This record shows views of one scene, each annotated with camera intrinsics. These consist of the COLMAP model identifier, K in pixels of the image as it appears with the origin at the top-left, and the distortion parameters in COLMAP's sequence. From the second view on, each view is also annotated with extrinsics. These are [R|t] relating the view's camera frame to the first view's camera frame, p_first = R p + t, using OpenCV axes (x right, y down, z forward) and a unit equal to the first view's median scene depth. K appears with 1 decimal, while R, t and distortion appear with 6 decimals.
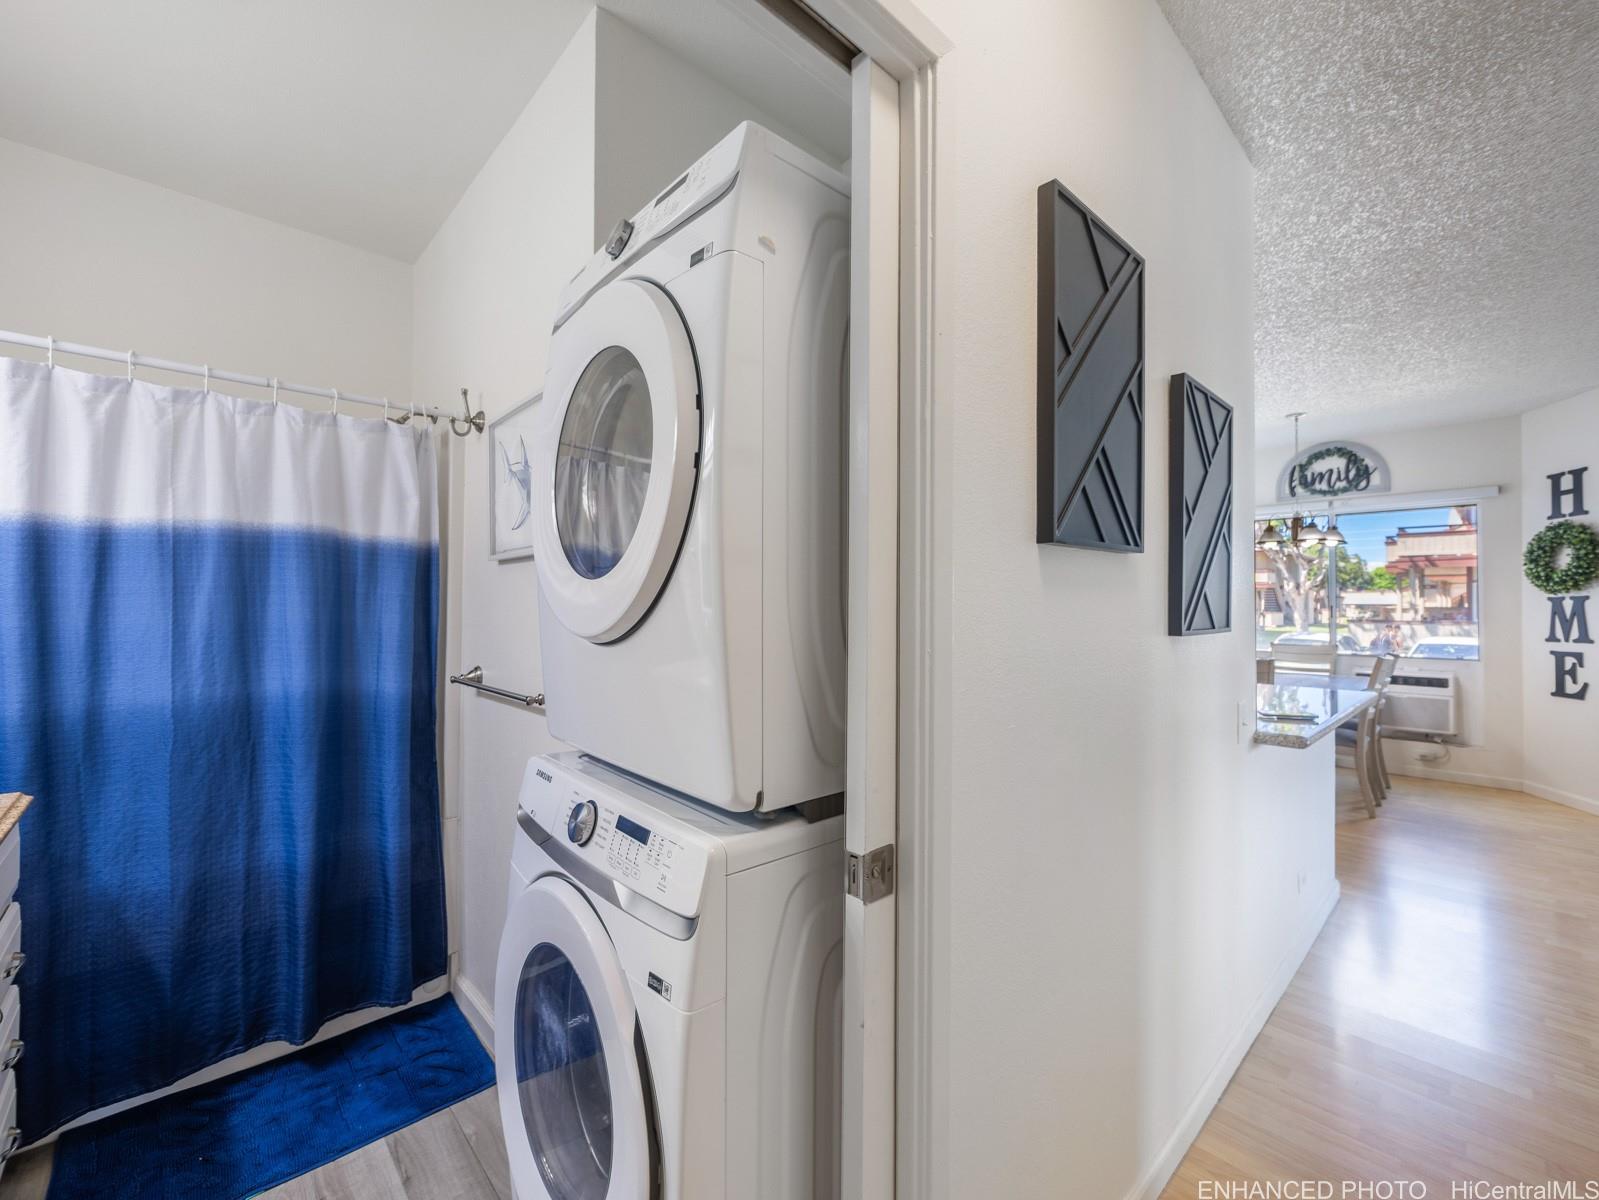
lens RADIAL K [[666.4, 0, 805.8], [0, 666.4, 602.3], [0, 0, 1]] dist [-0.007463, 0.000873]
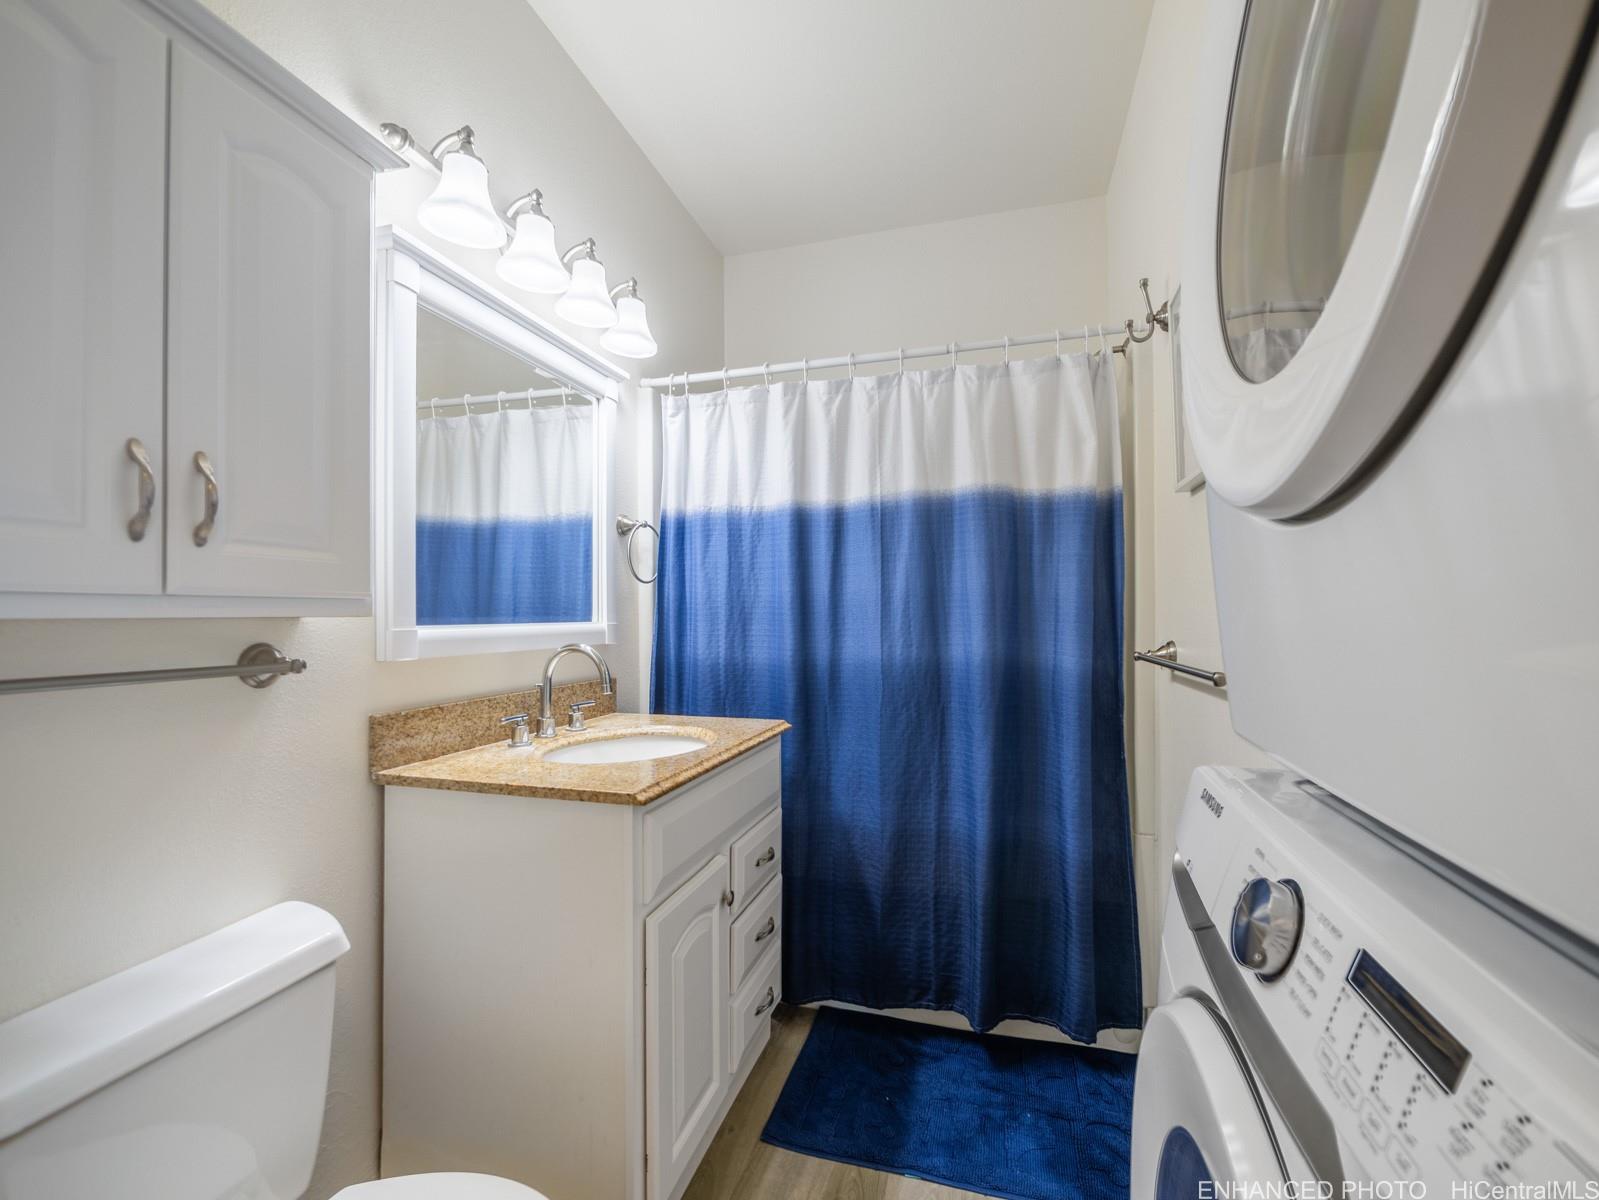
lens RADIAL K [[666.4, 0, 794.9], [0, 666.4, 611.2], [0, 0, 1]] dist [-0.007463, 0.000873]
pose [[0.497368, -0.016181, -0.867389, -0.067753], [0.018654, 0.999794, -0.007954, 0.076840], [0.867339, -0.012224, 0.497568, 0.329068]]
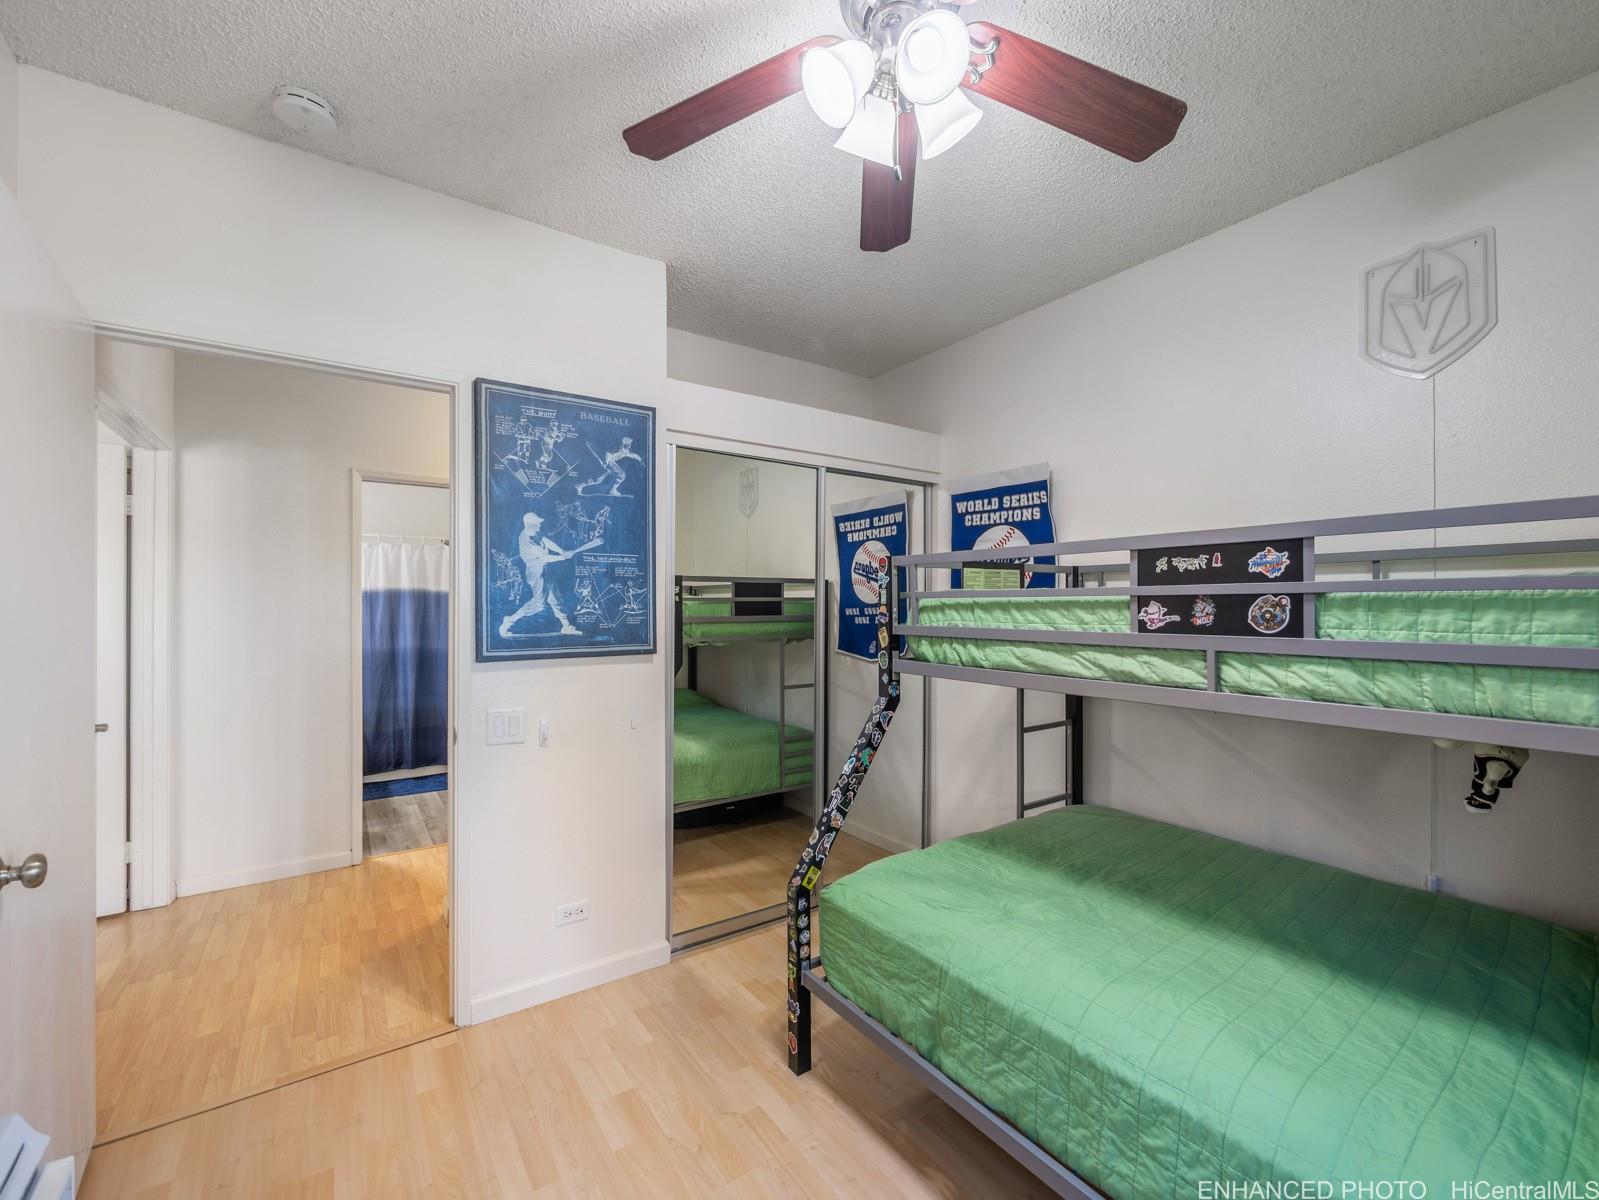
lens RADIAL K [[666.4, 0, 813.5], [0, 666.4, 596.9], [0, 0, 1]] dist [-0.007463, 0.000873]
pose [[0.989194, -0.010101, -0.146263, 1.476263], [0.010390, 0.999945, 0.001212, -0.071170], [0.146242, -0.002719, 0.989245, -1.690934]]
